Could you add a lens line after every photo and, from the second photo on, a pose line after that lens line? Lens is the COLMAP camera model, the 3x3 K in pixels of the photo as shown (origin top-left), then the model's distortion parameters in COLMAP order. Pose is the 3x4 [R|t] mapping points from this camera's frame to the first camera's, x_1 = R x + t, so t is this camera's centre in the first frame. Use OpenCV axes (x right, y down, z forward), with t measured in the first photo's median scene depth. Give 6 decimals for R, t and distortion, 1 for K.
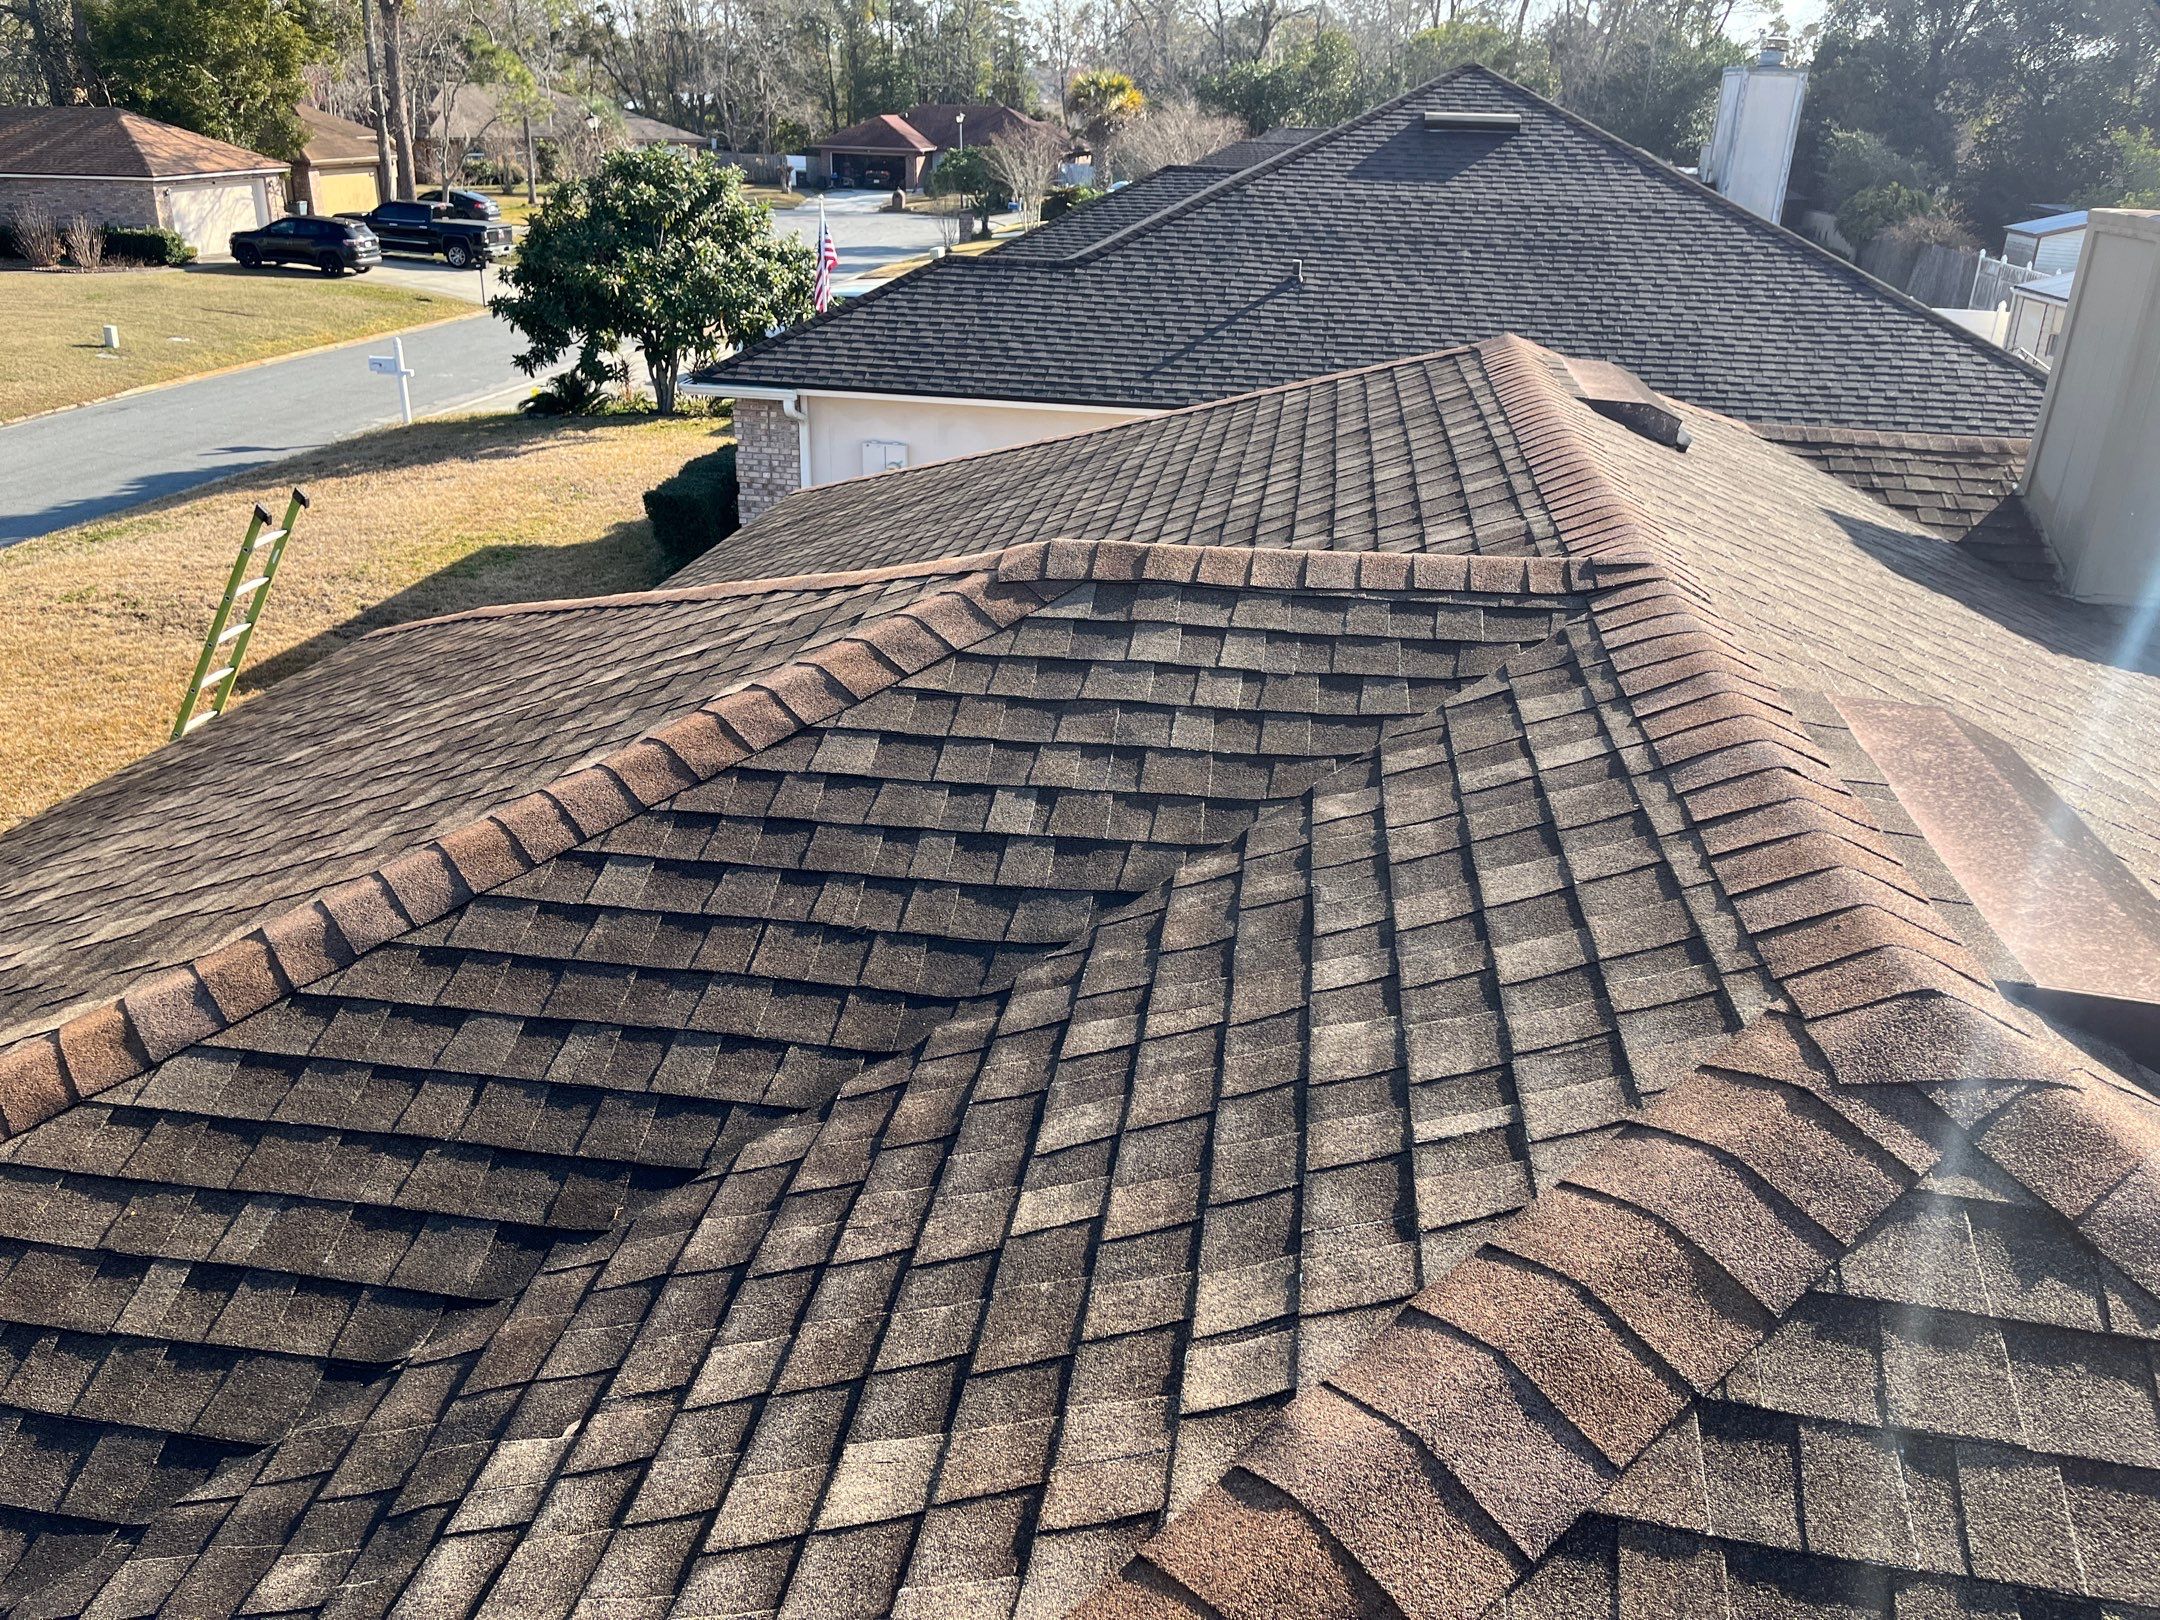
lens RADIAL K [[1640.2, 0, 1080.0], [0, 1640.2, 810.0], [0, 0, 1]] dist [0.042058, -0.074701]
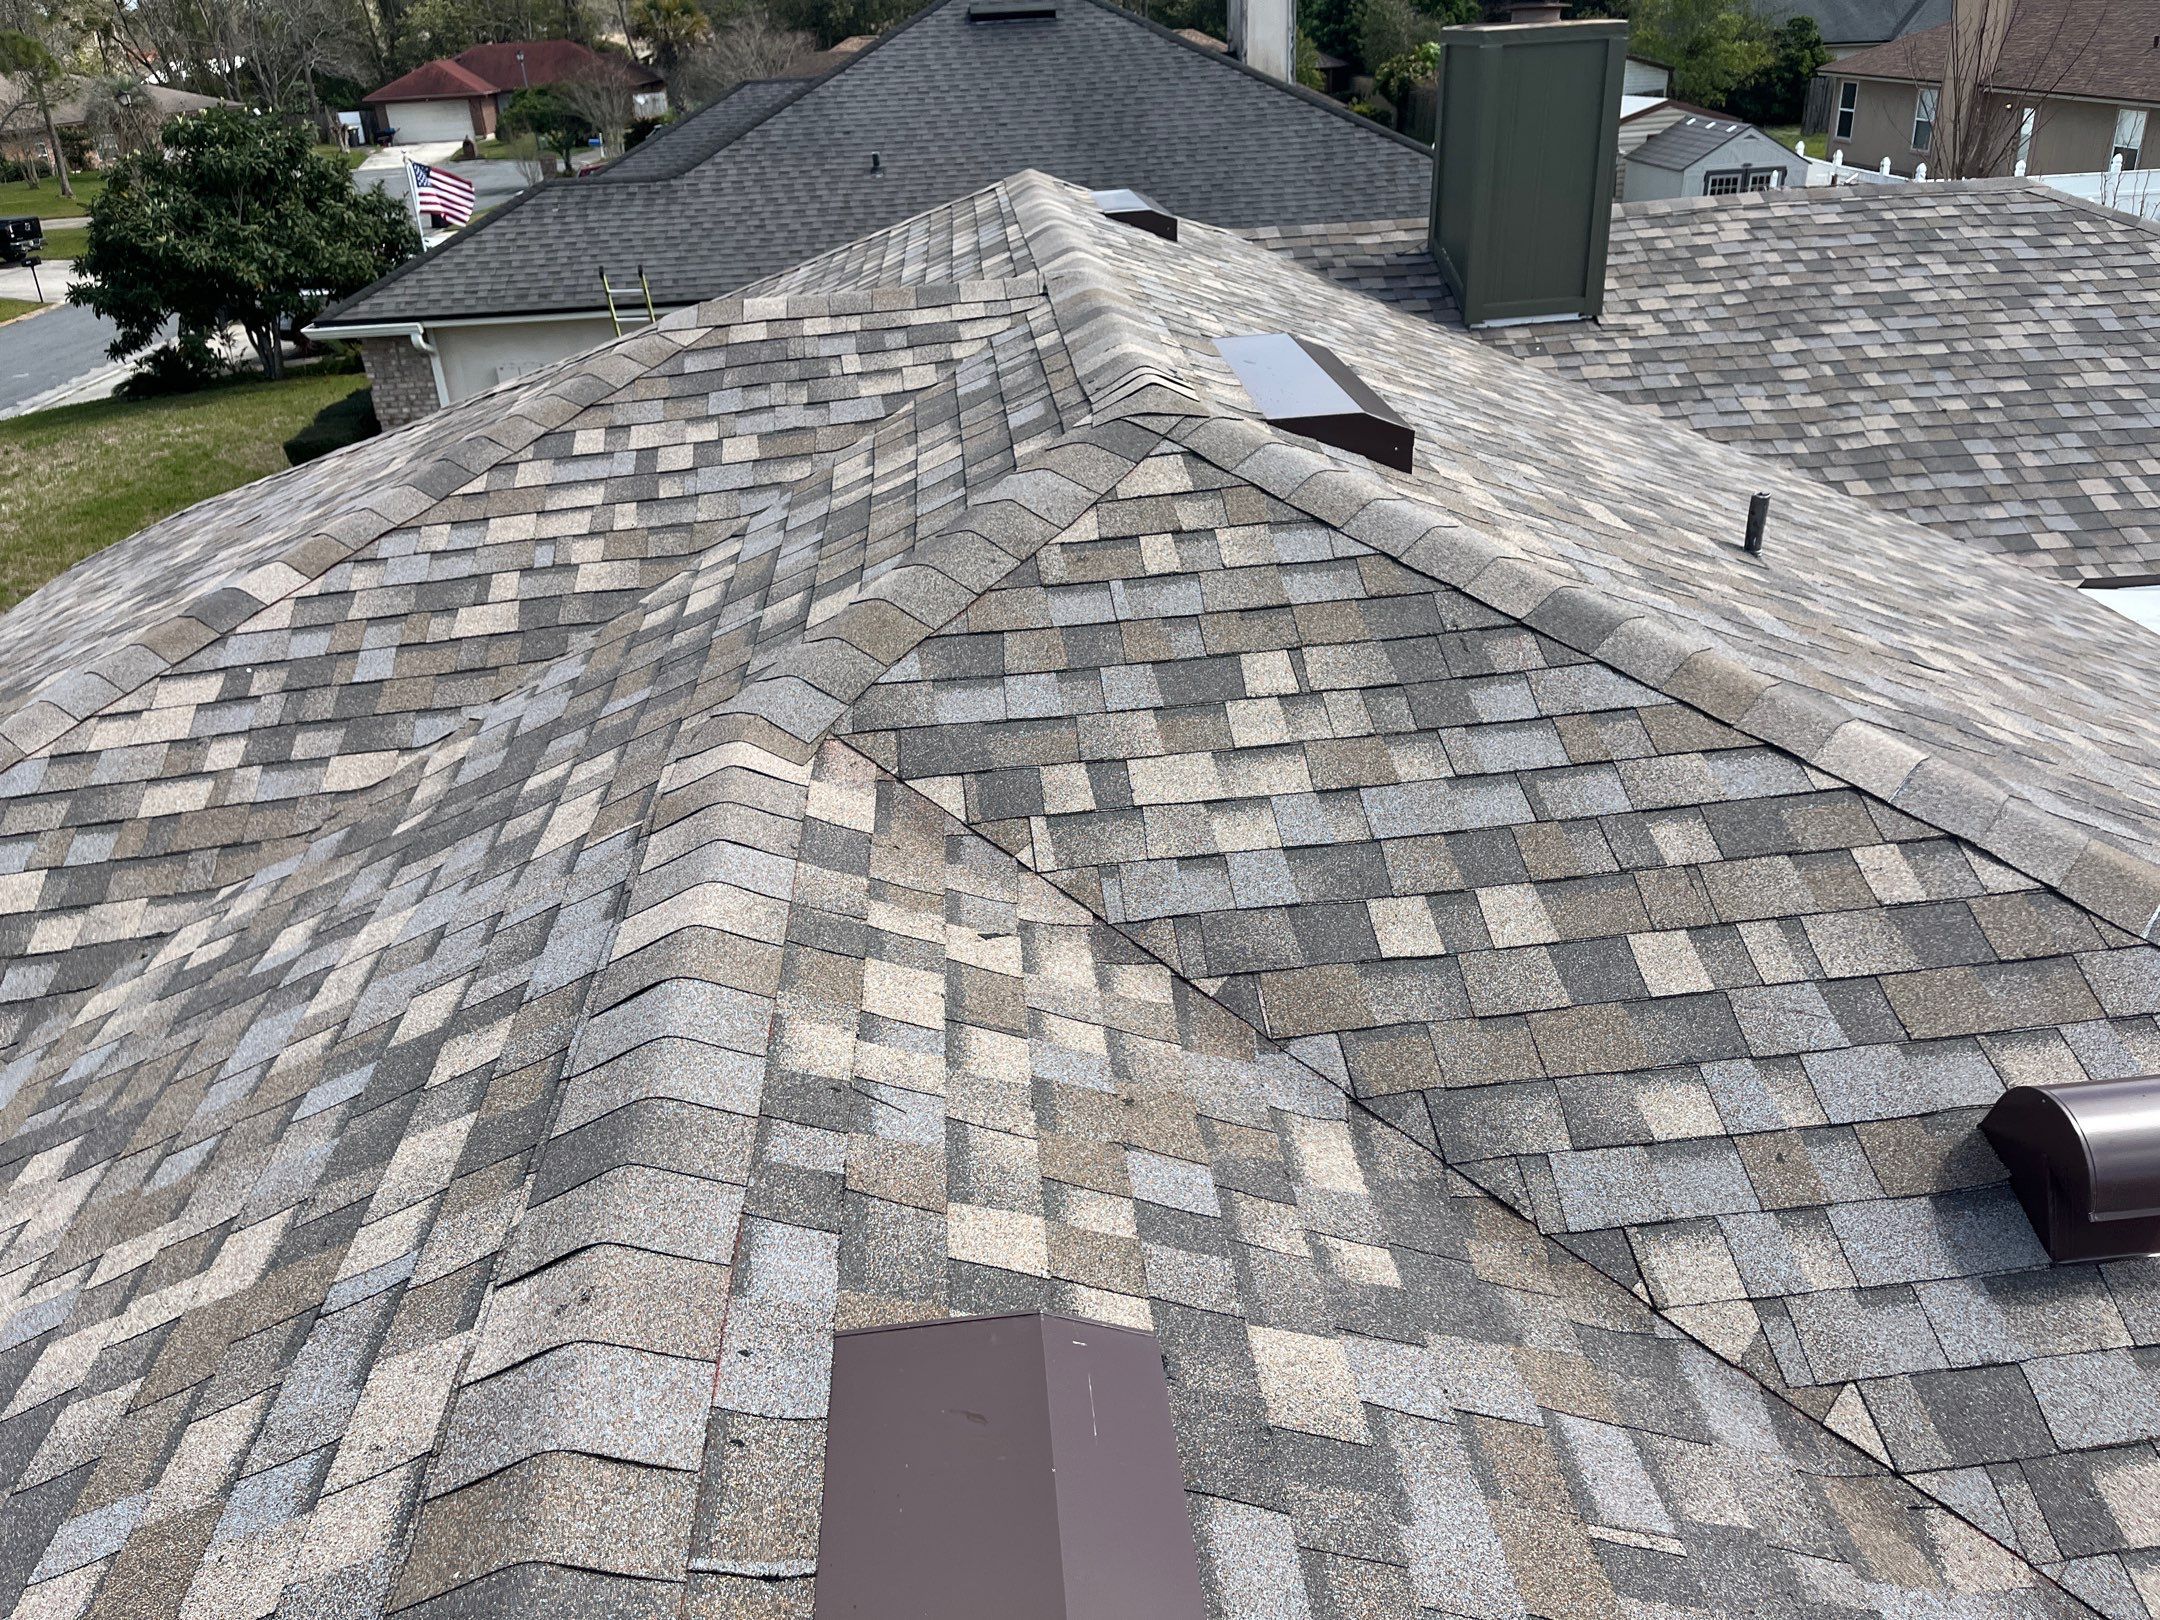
lens RADIAL K [[1640.2, 0, 1080.0], [0, 1640.2, 810.0], [0, 0, 1]] dist [0.042058, -0.074701]
pose [[0.969394, -0.169920, 0.177206, -0.003376], [0.161897, 0.985048, 0.058901, 0.030496], [-0.184565, -0.028410, 0.982410, -0.062385]]
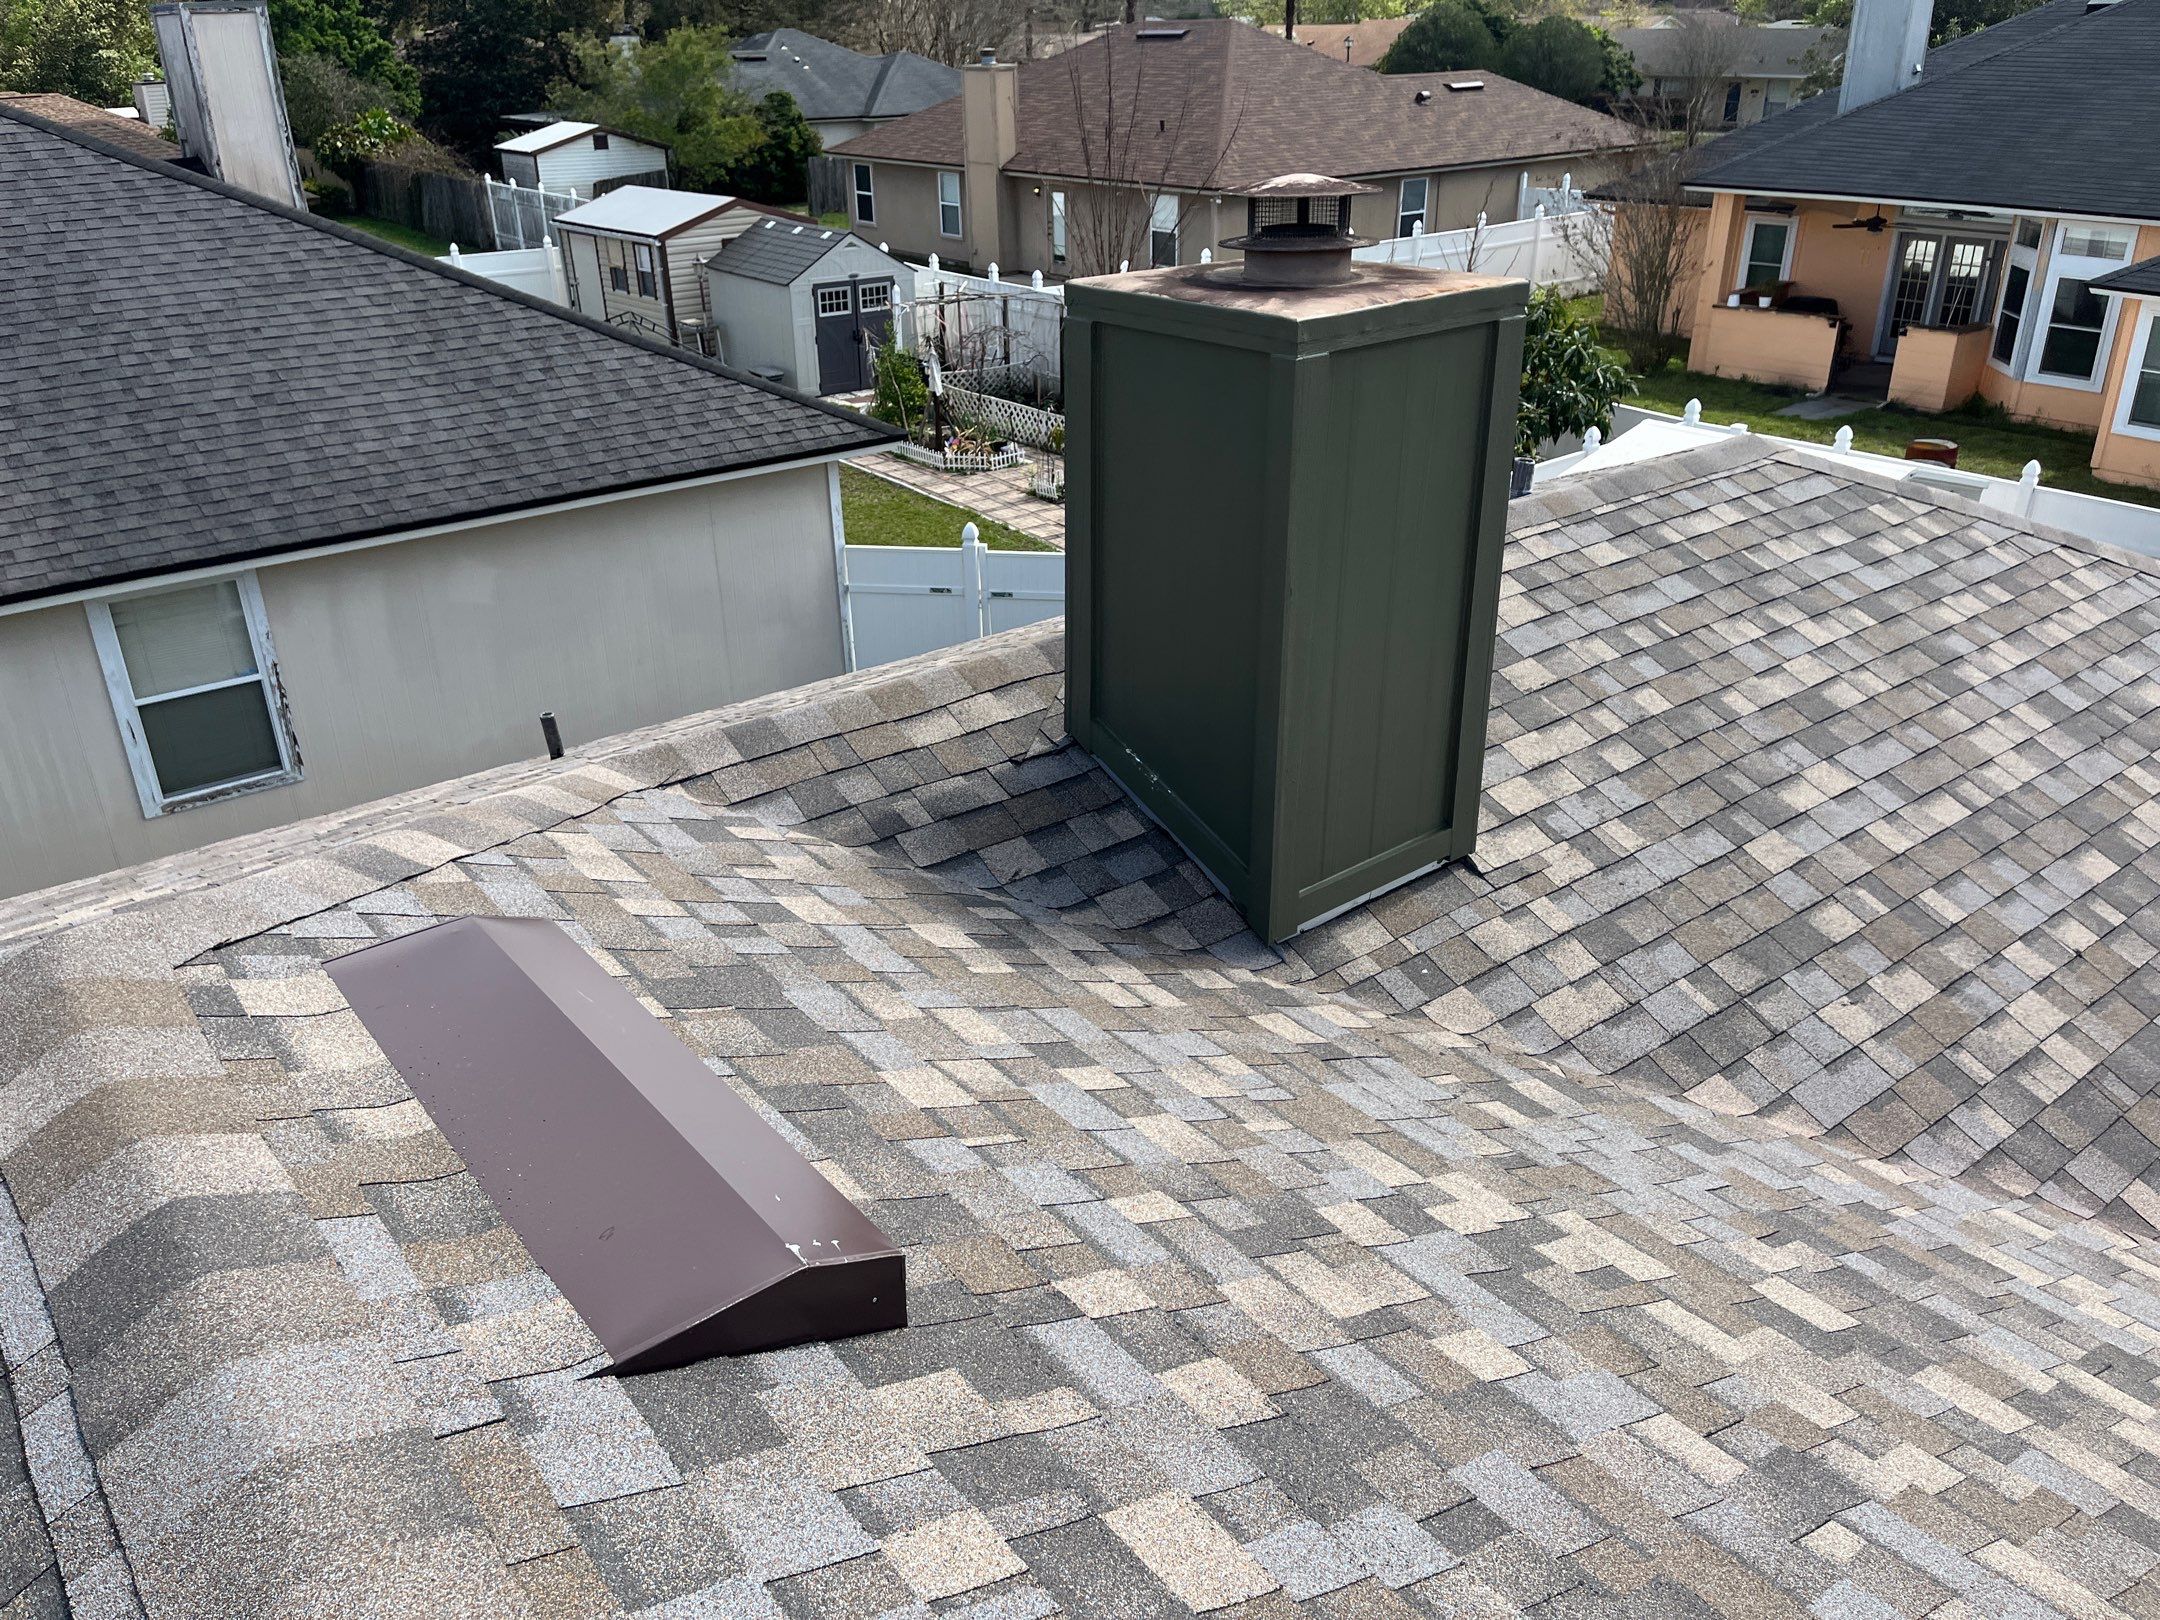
lens RADIAL K [[1640.2, 0, 1080.0], [0, 1640.2, 810.0], [0, 0, 1]] dist [0.042058, -0.074701]
pose [[0.677360, -0.349333, 0.647418, 0.032911], [0.321065, 0.932202, 0.167083, -0.047561], [-0.661892, 0.094689, 0.743595, 0.098012]]
